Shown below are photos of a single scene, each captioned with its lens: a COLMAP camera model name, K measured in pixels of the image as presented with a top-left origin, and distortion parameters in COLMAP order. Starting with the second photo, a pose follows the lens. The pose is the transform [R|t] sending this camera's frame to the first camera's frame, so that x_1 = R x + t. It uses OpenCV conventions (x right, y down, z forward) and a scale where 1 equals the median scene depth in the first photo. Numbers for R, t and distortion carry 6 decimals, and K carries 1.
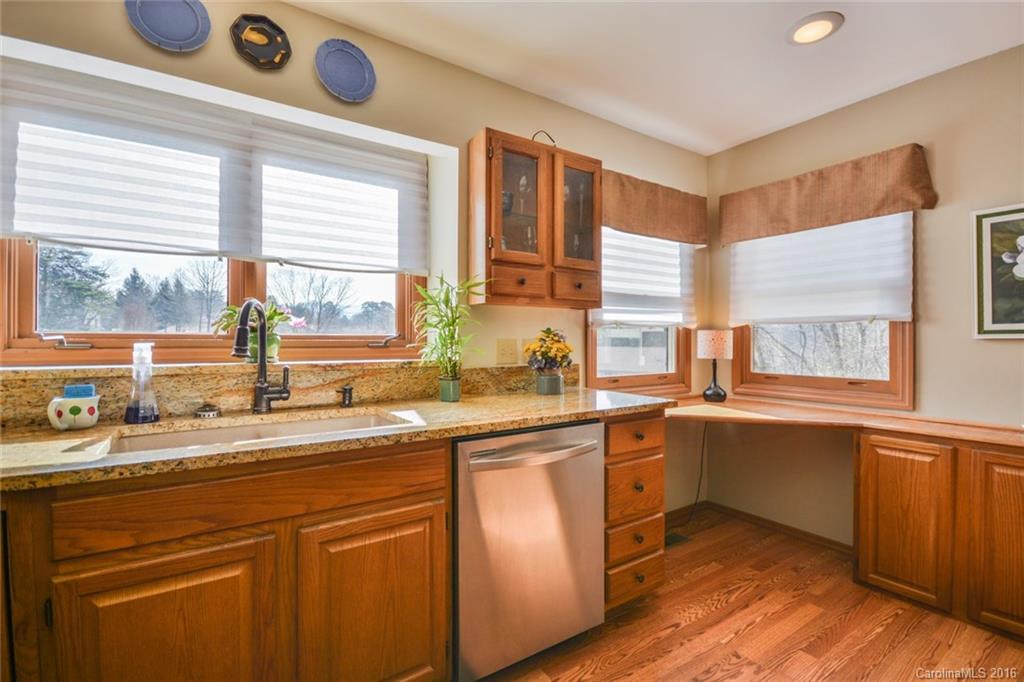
lens RADIAL K [[460.7, 0, 517.6], [0, 460.7, 340.9], [0, 0, 1]] dist [-0.005027, -0.000858]
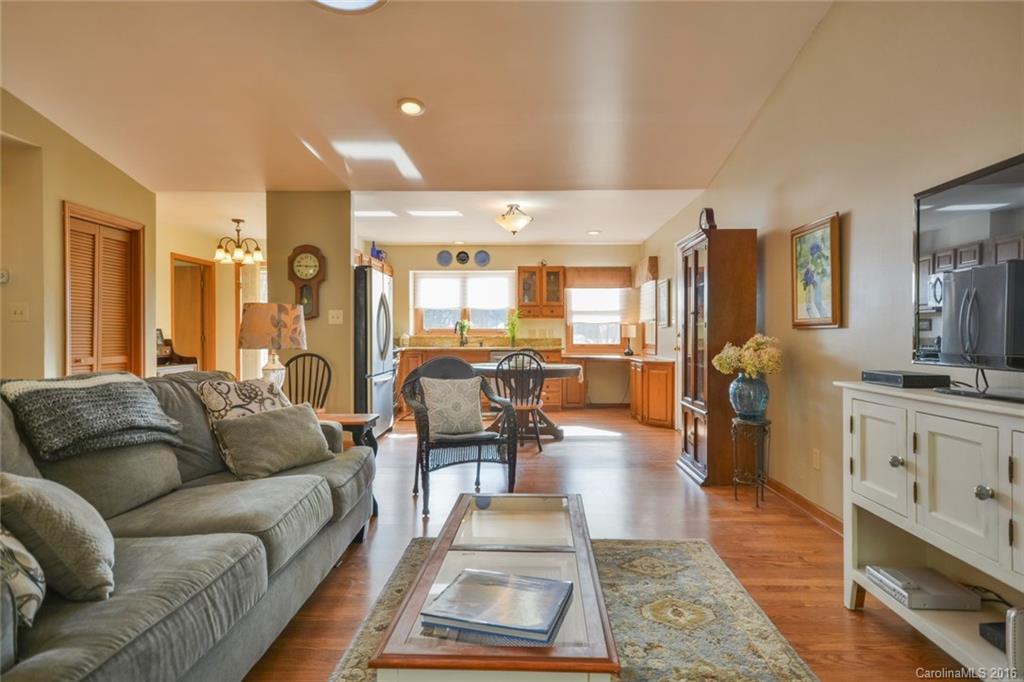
lens RADIAL K [[556.1, 0, 506.7], [0, 556.1, 336.6], [0, 0, 1]] dist [0.016424, 0.000883]
pose [[0.796858, 0.001727, -0.604165, 2.297519], [-0.000446, 0.999997, 0.002269, 0.040415], [0.604167, -0.001538, 0.796856, -2.263913]]
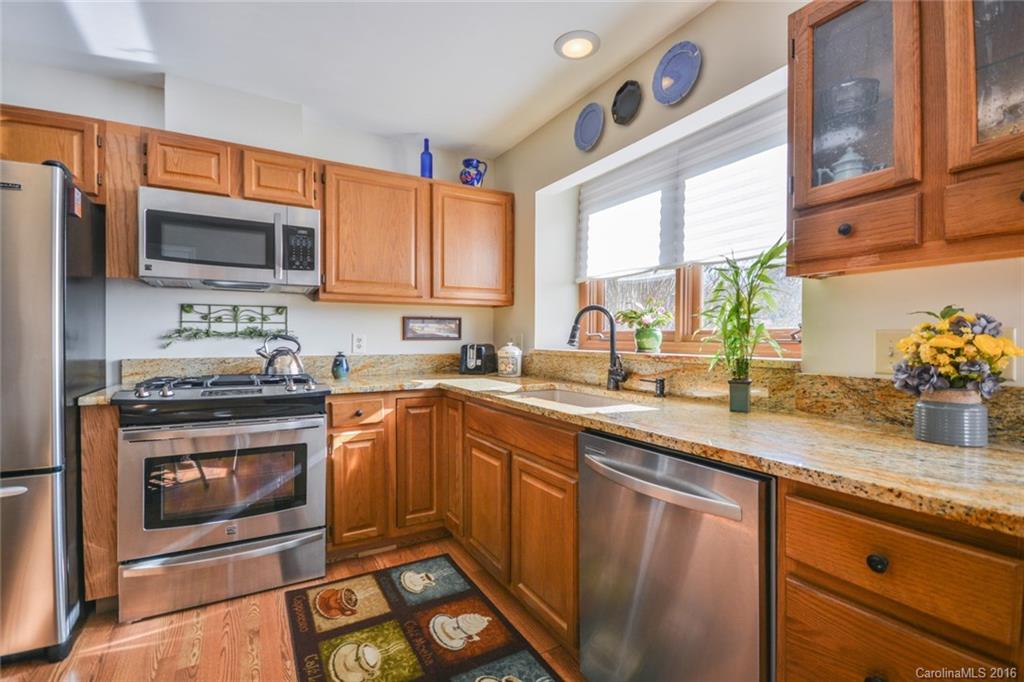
lens RADIAL K [[460.7, 0, 502.4], [0, 460.7, 343.8], [0, 0, 1]] dist [-0.005027, -0.000858]
pose [[-0.075922, 0.010835, -0.997055, 0.630274], [-0.005682, 0.999920, 0.011299, 0.010299], [0.997098, 0.006523, -0.075854, 0.628950]]
